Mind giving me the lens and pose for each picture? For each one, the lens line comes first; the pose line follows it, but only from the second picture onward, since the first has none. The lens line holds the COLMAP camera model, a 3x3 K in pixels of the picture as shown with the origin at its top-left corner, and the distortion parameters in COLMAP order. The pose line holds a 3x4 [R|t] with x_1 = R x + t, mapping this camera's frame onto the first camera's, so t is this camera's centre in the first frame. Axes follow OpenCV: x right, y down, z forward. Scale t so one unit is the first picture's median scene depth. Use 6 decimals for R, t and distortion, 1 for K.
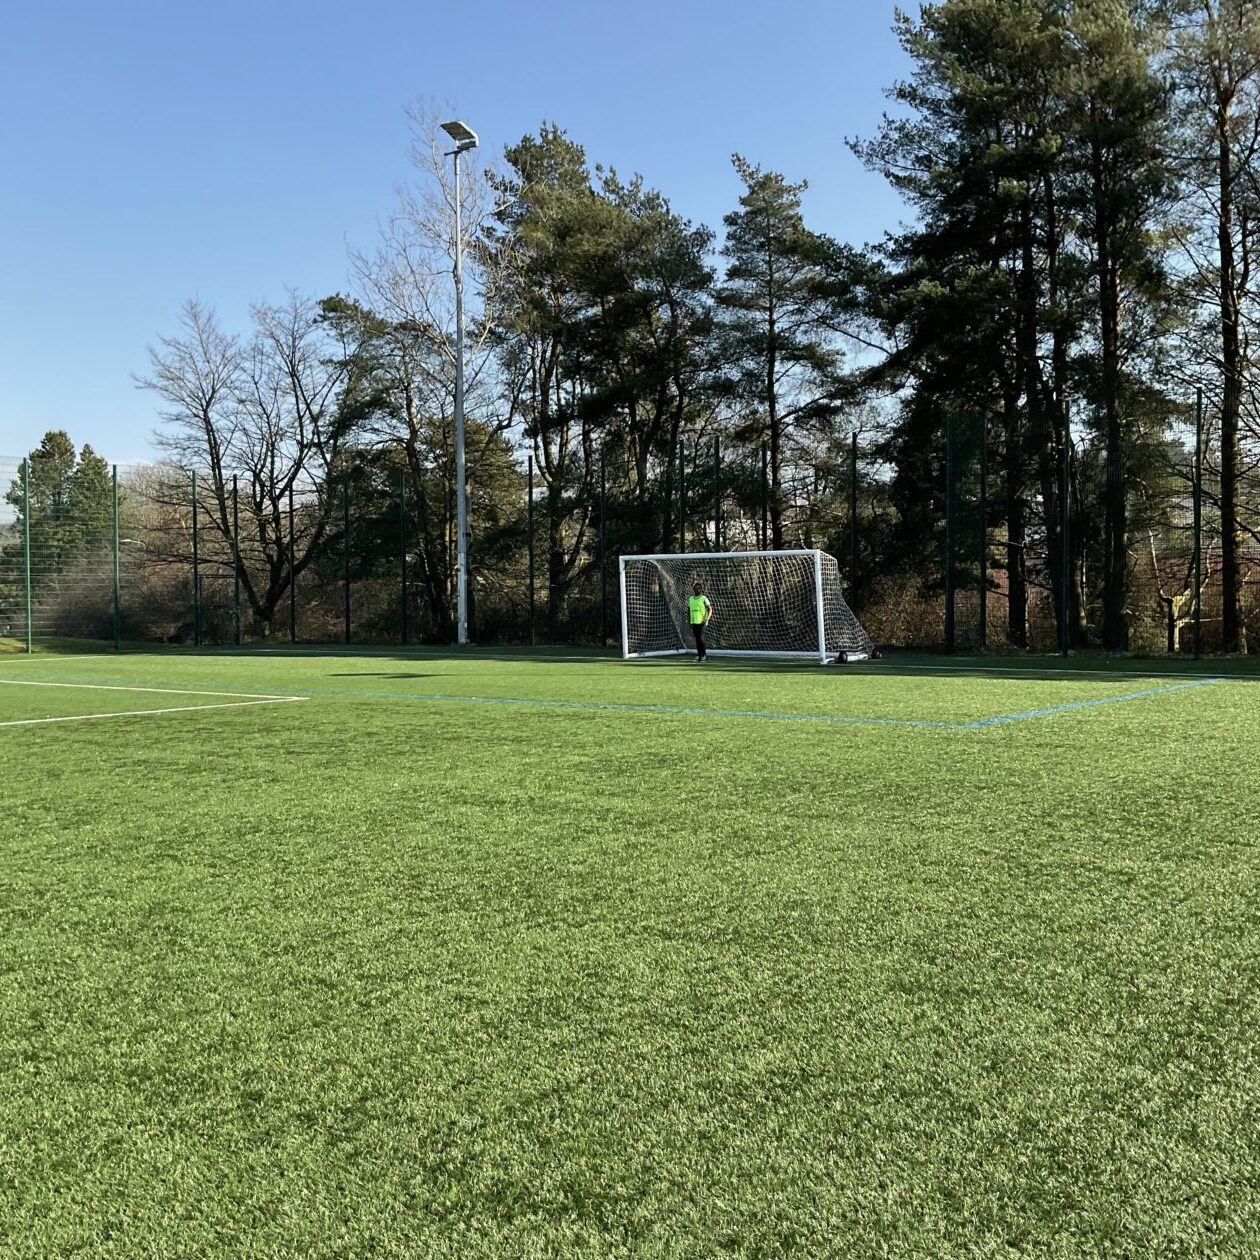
lens RADIAL K [[1389.0, 0, 640.0], [0, 1389.0, 635.0], [0, 0, 1]] dist [0.018123, 0.000000]
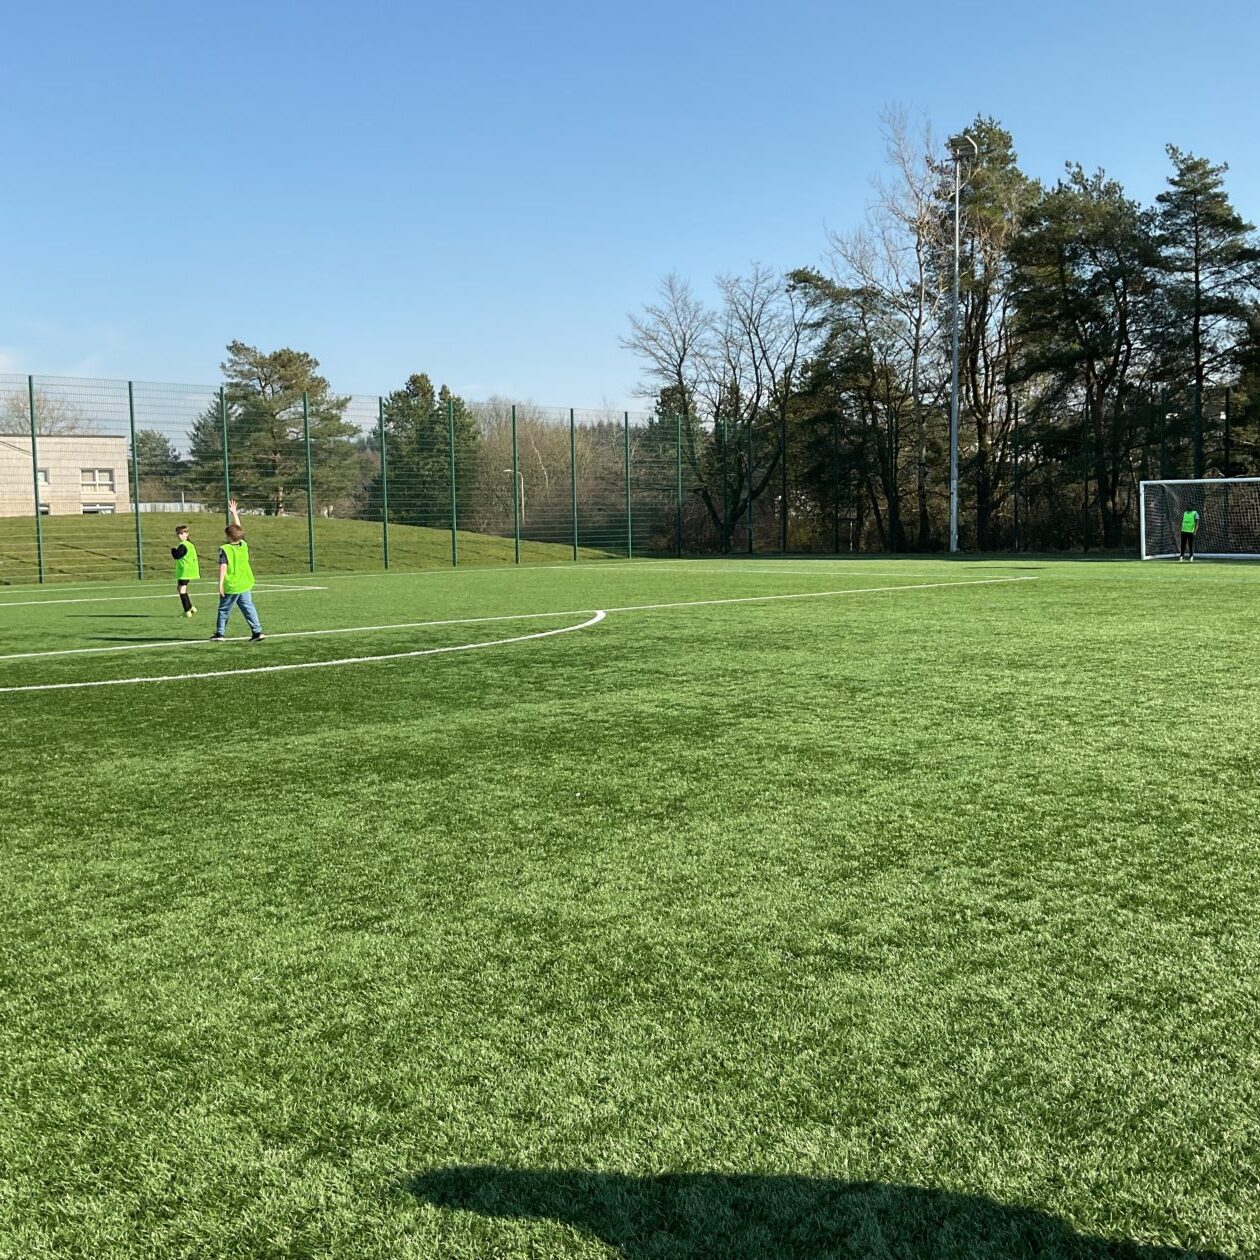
lens RADIAL K [[1389.0, 0, 627.0], [0, 1389.0, 617.5], [0, 0, 1]] dist [0.018123, 0.000000]
pose [[0.989259, 0.002400, -0.146153, -0.214506], [0.004022, 0.999040, 0.043626, 0.008777], [0.146117, -0.043746, 0.988300, -0.270339]]
